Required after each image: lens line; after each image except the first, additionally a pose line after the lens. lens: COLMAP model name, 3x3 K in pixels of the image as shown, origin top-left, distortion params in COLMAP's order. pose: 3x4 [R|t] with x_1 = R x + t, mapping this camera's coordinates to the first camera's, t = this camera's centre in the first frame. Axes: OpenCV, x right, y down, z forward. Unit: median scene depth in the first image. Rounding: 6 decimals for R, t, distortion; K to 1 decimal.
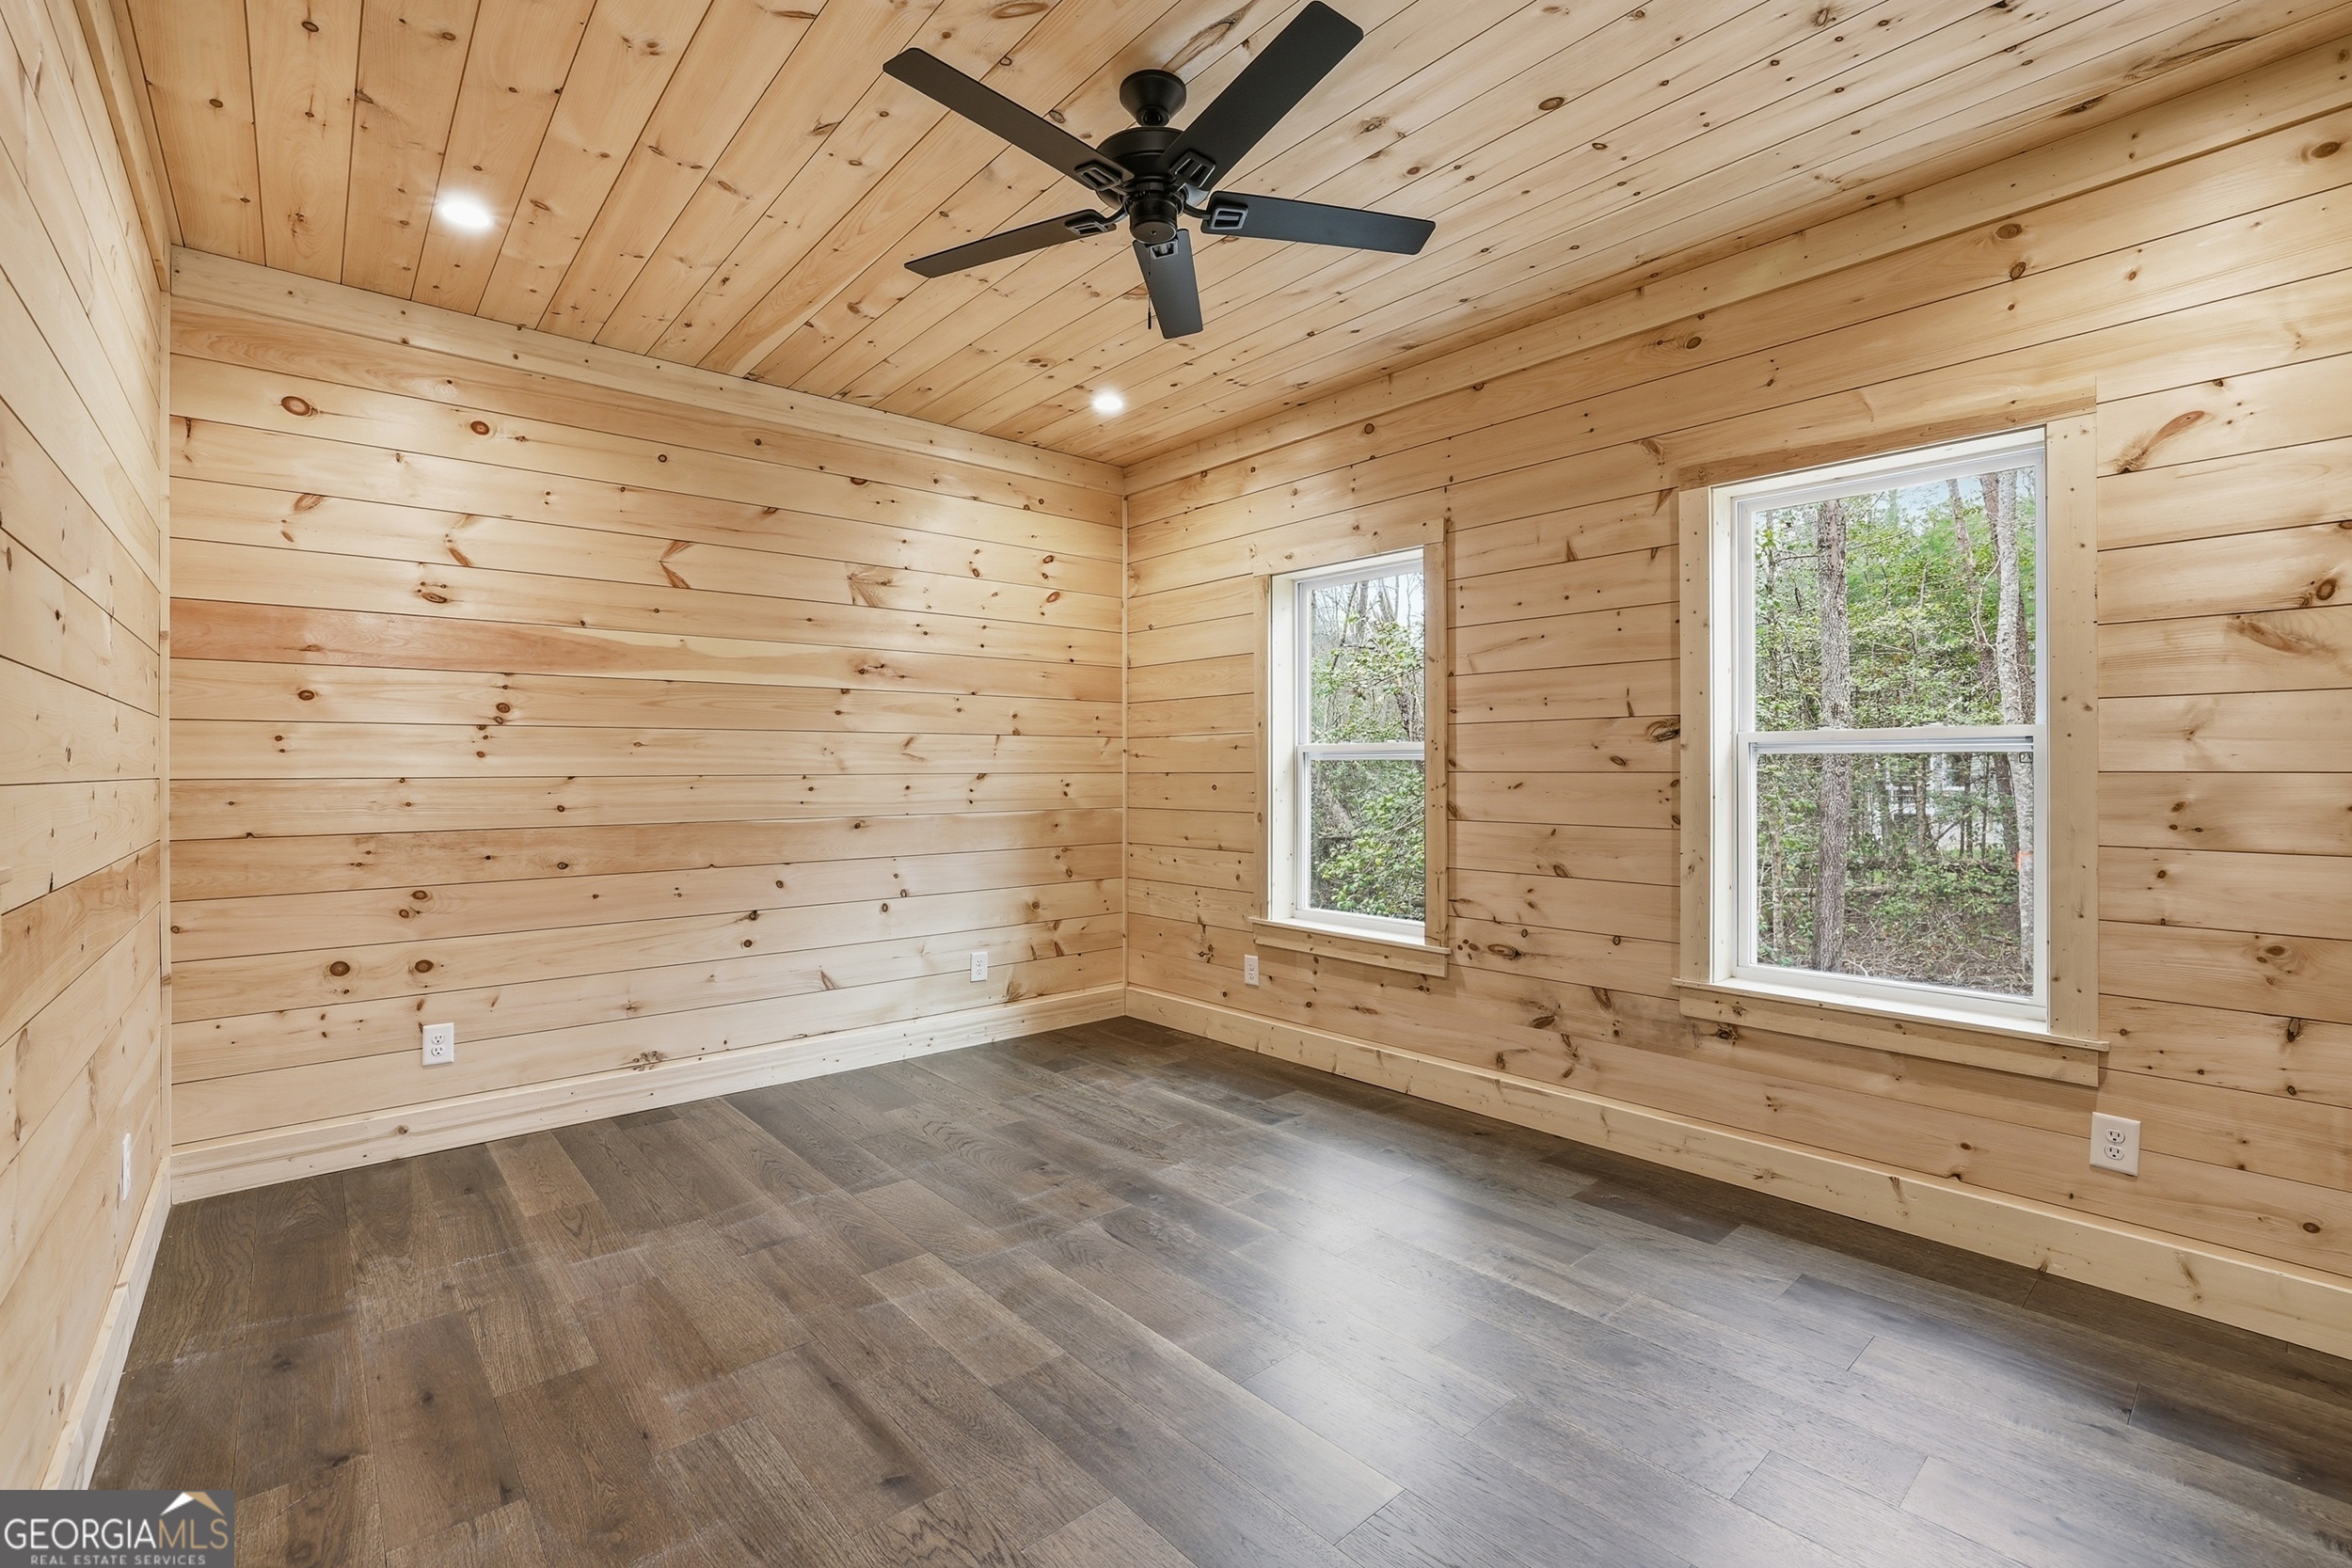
lens RADIAL K [[1010.9, 0, 1171.3], [0, 1010.9, 773.8], [0, 0, 1]] dist [-0.021772, 0.000470]
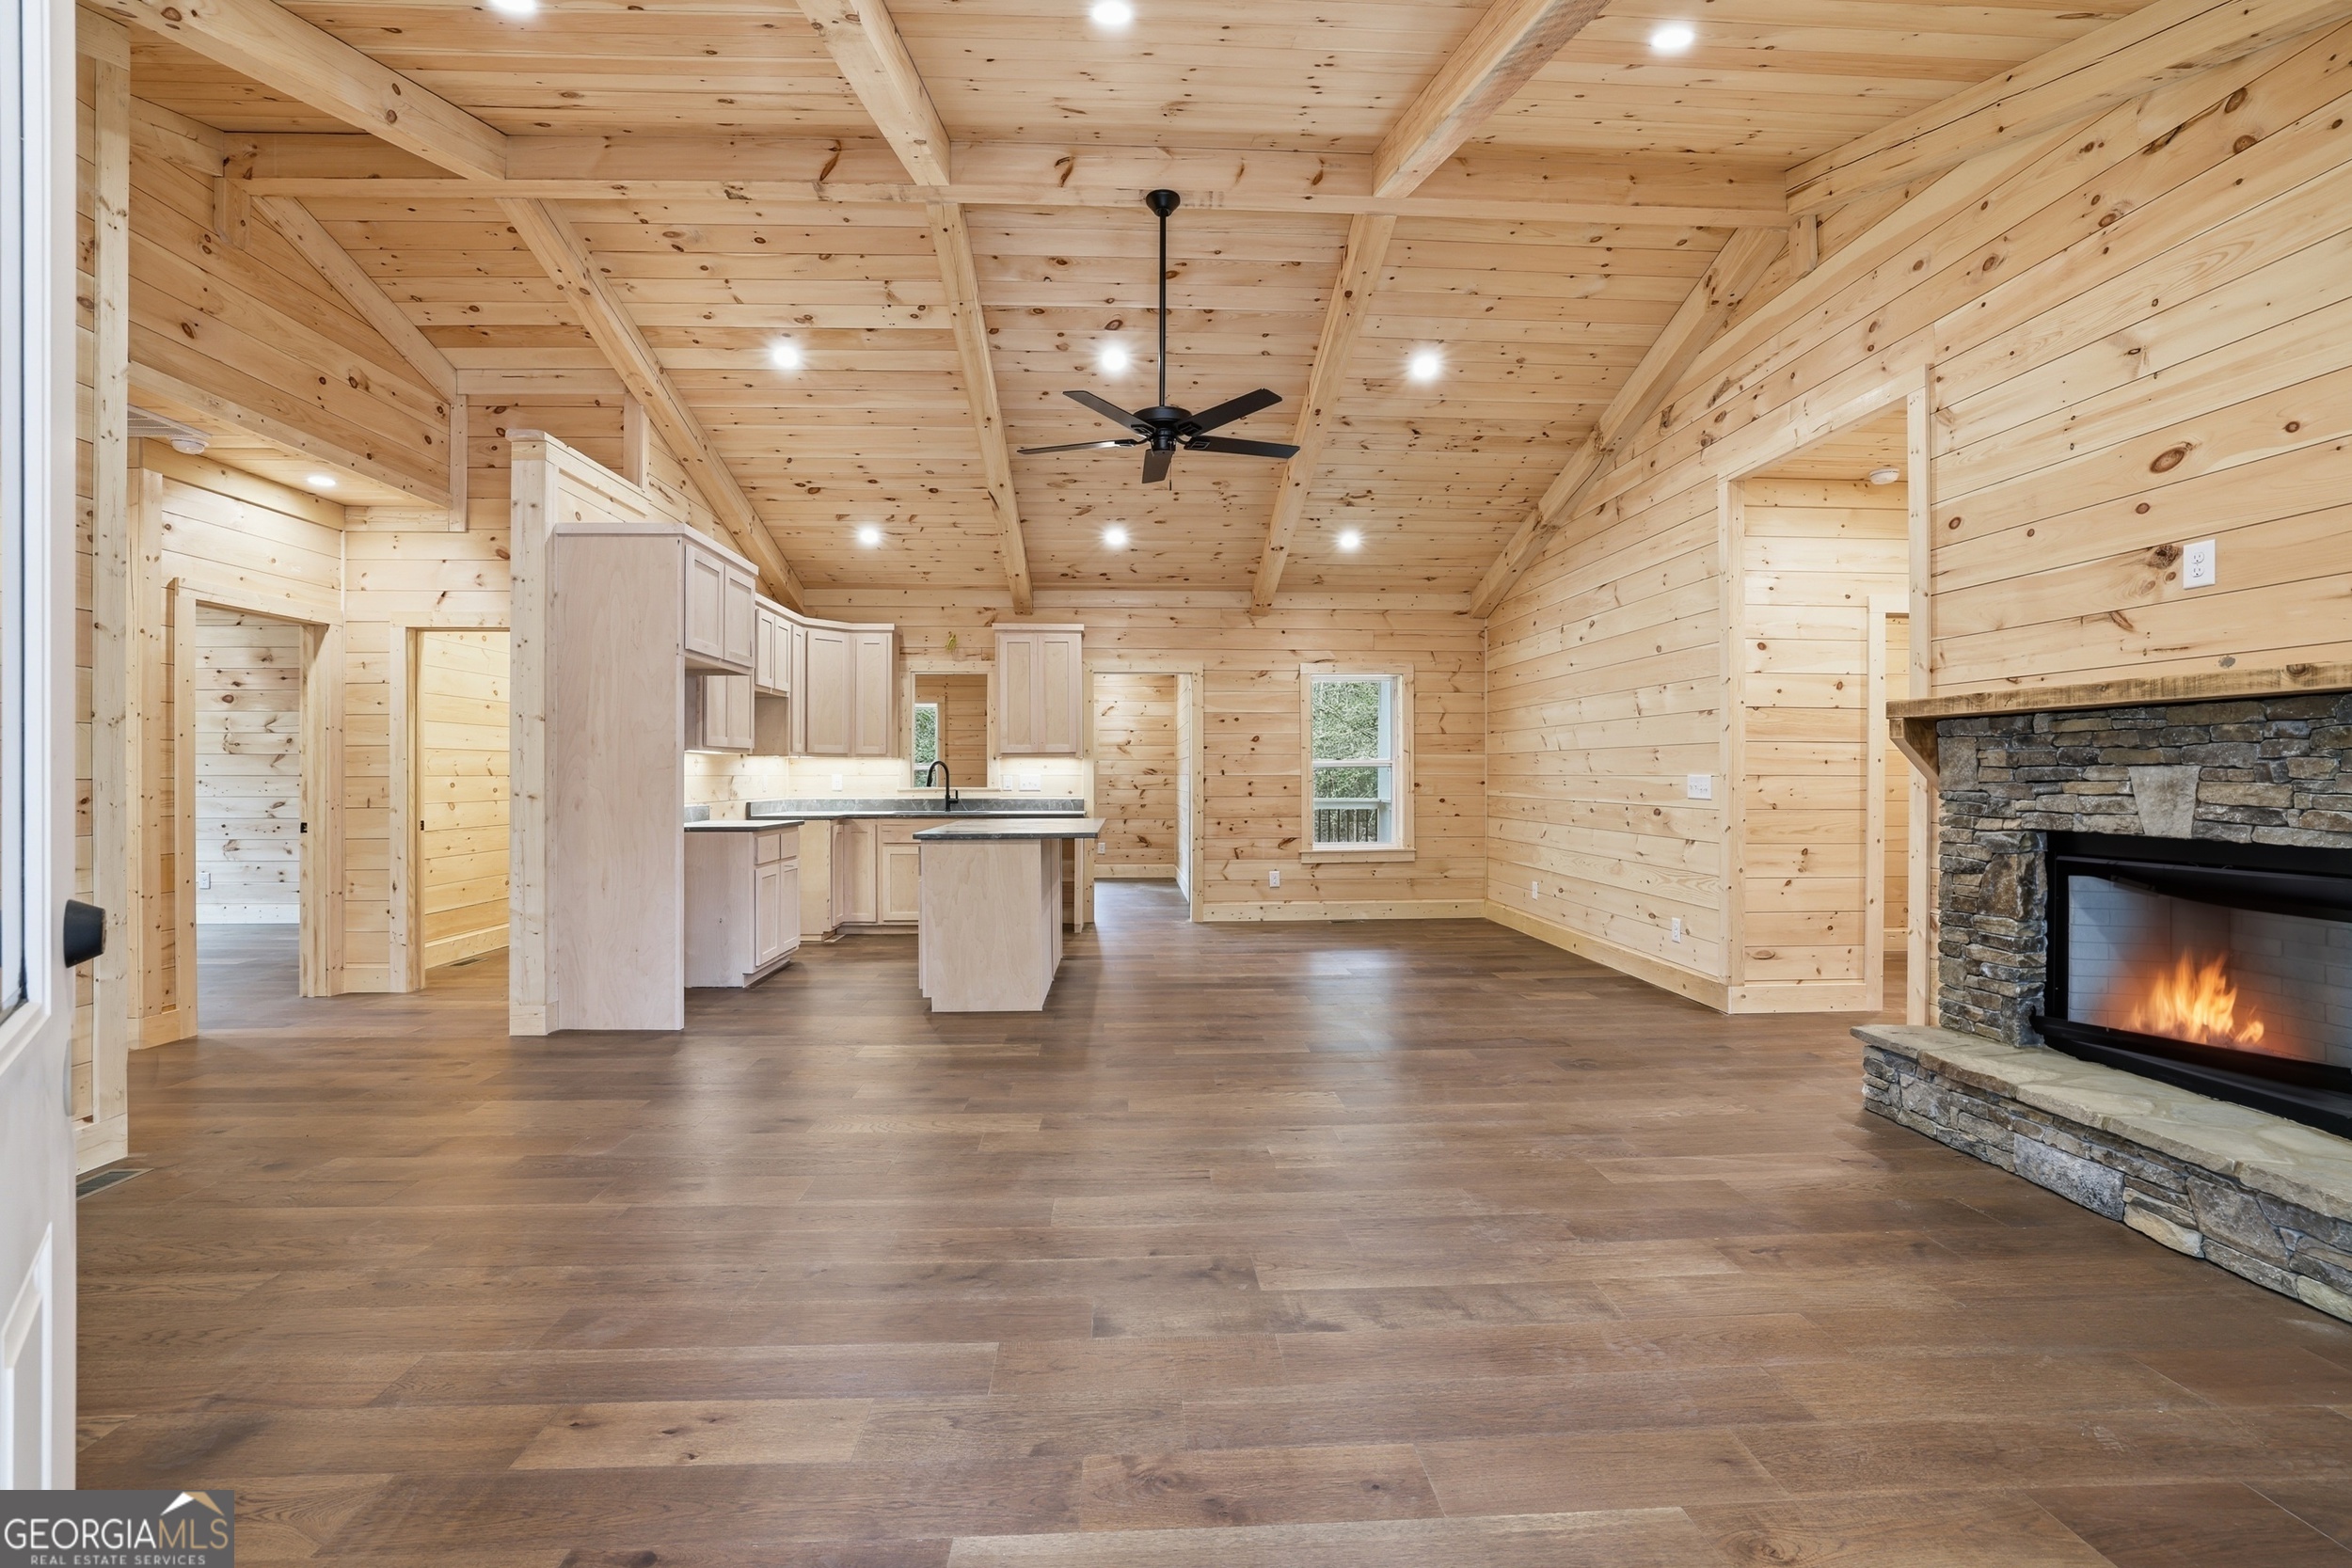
lens RADIAL K [[1010.9, 0, 1171.3], [0, 1010.9, 773.8], [0, 0, 1]] dist [-0.021772, 0.000470]
pose [[0.613404, -0.000771, 0.789769, -1.382293], [0.005466, 0.999980, -0.003270, 0.006183], [-0.789750, 0.006323, 0.613396, -1.167826]]
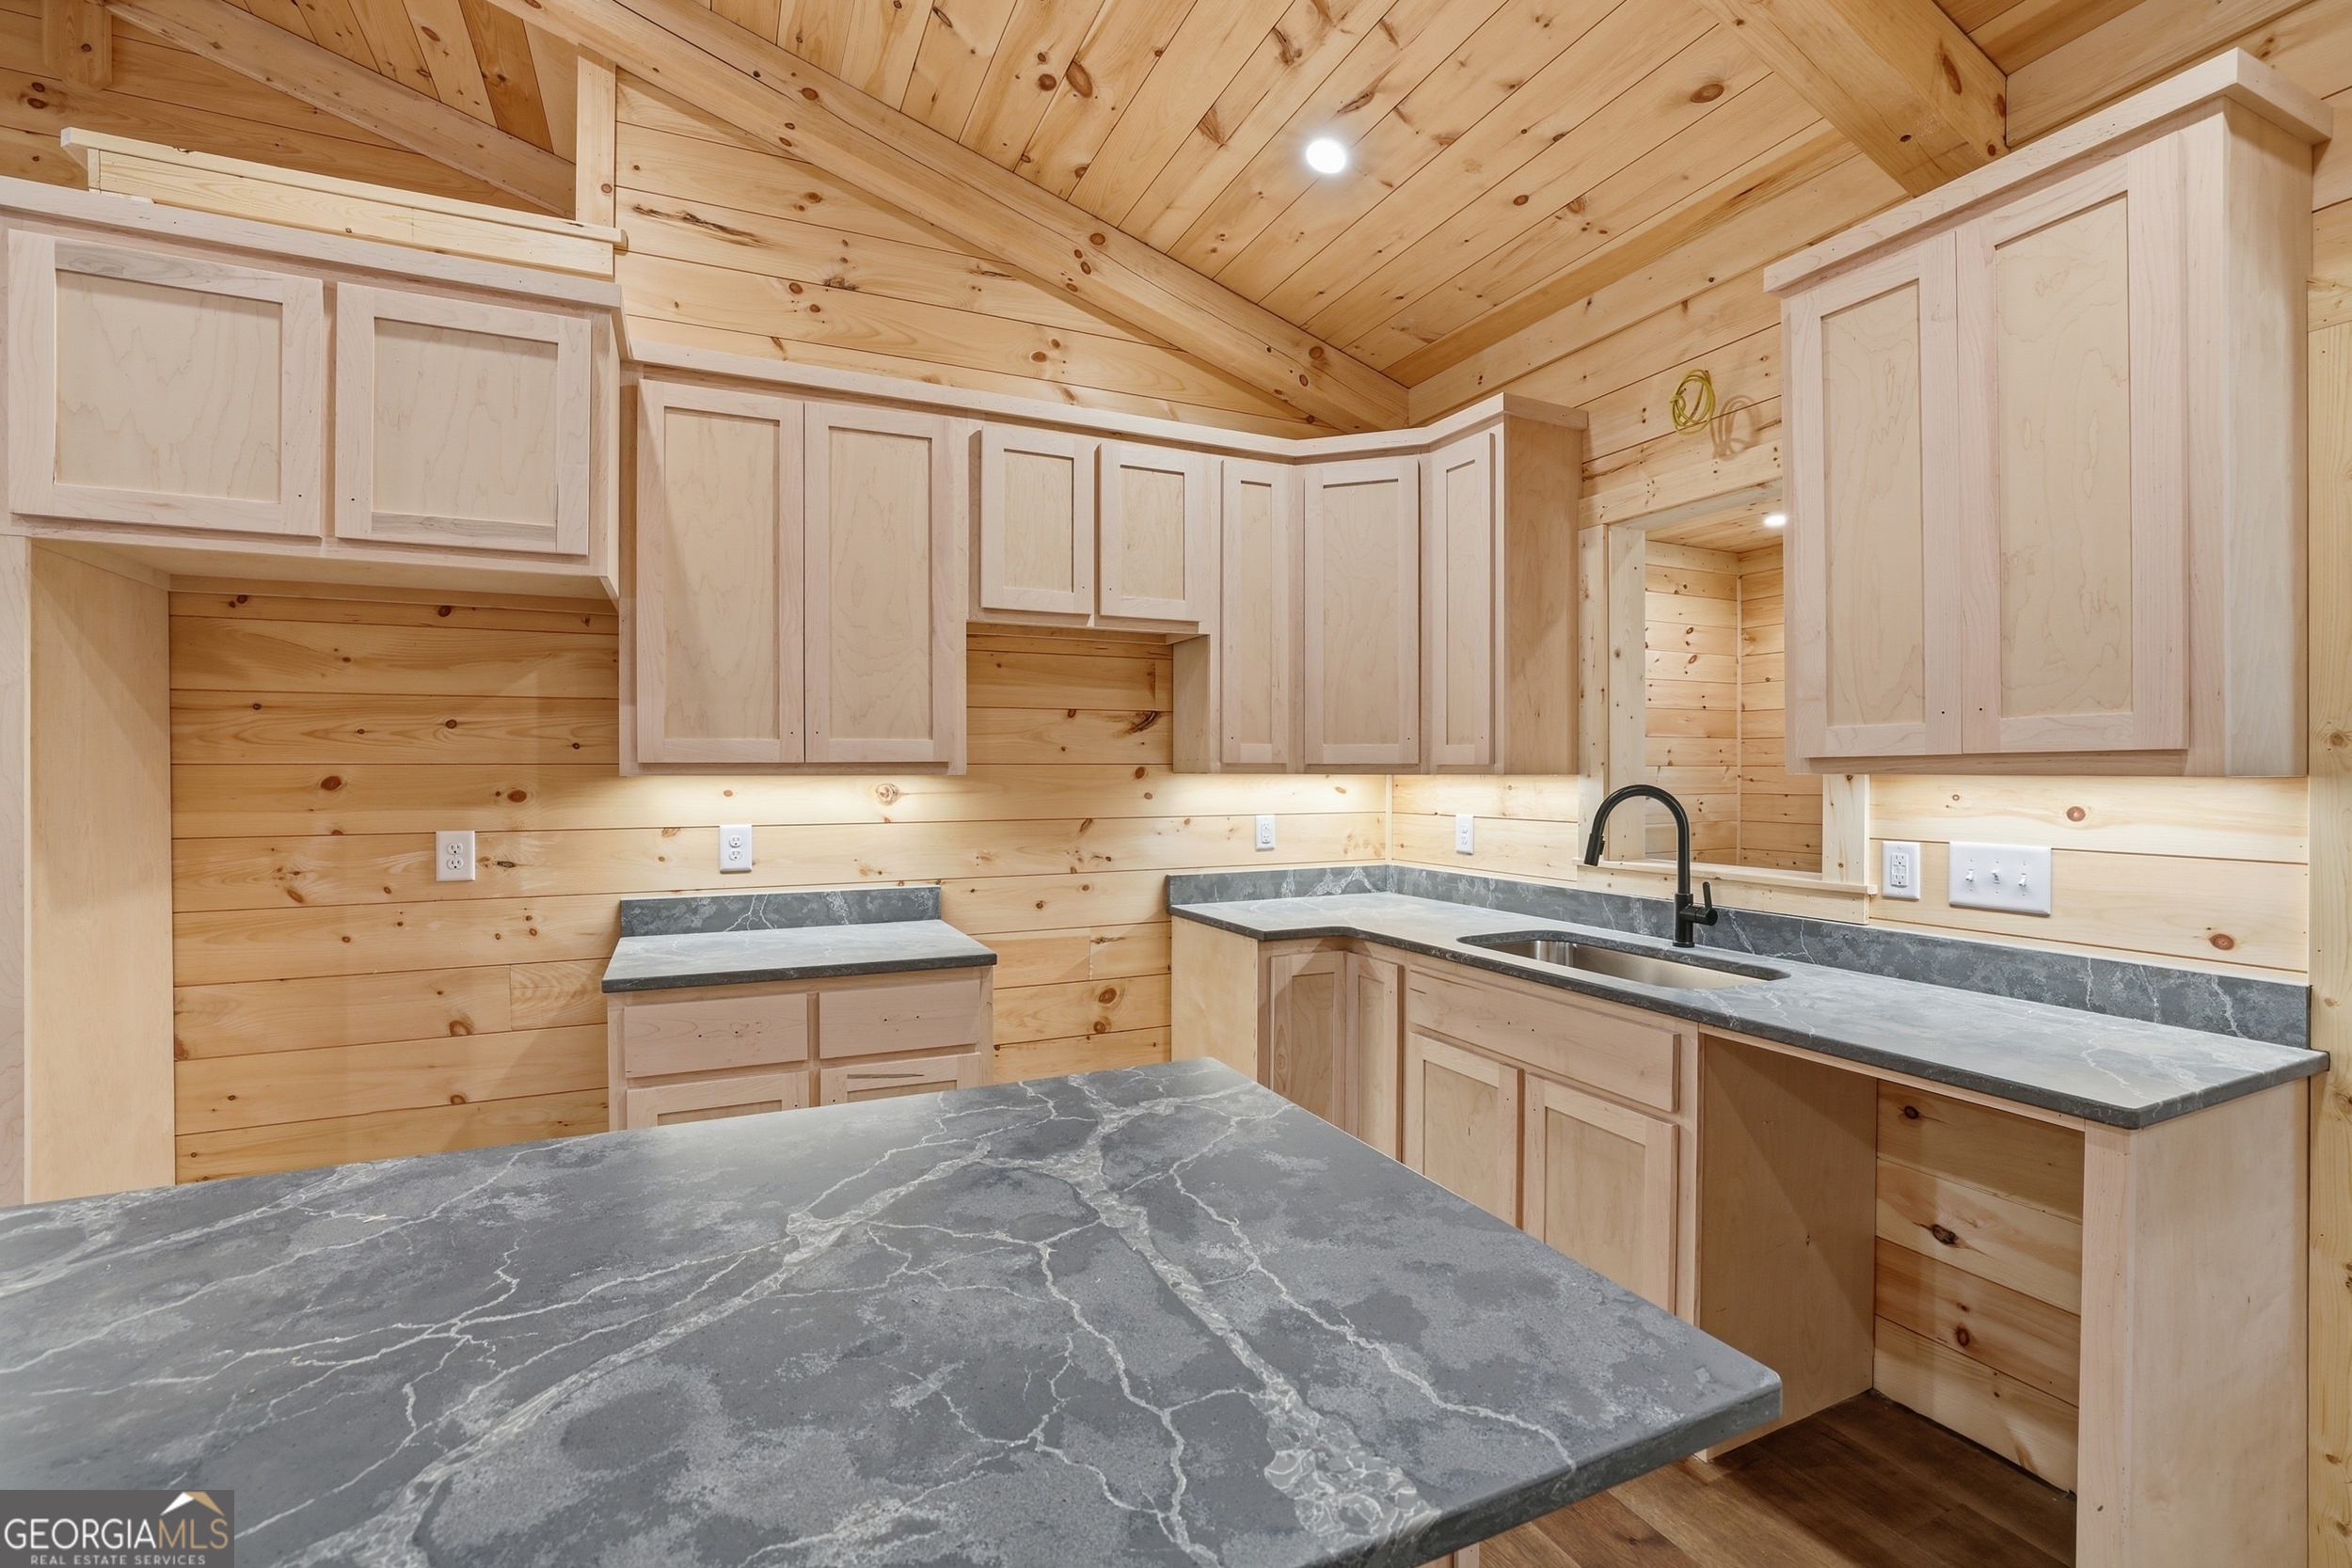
lens RADIAL K [[1010.9, 0, 1171.3], [0, 1010.9, 773.8], [0, 0, 1]] dist [-0.021772, 0.000470]
pose [[0.961733, 0.003957, -0.273959, -0.403141], [-0.003256, 0.999990, 0.003013, -0.028238], [0.273969, -0.002006, 0.961737, -0.428545]]
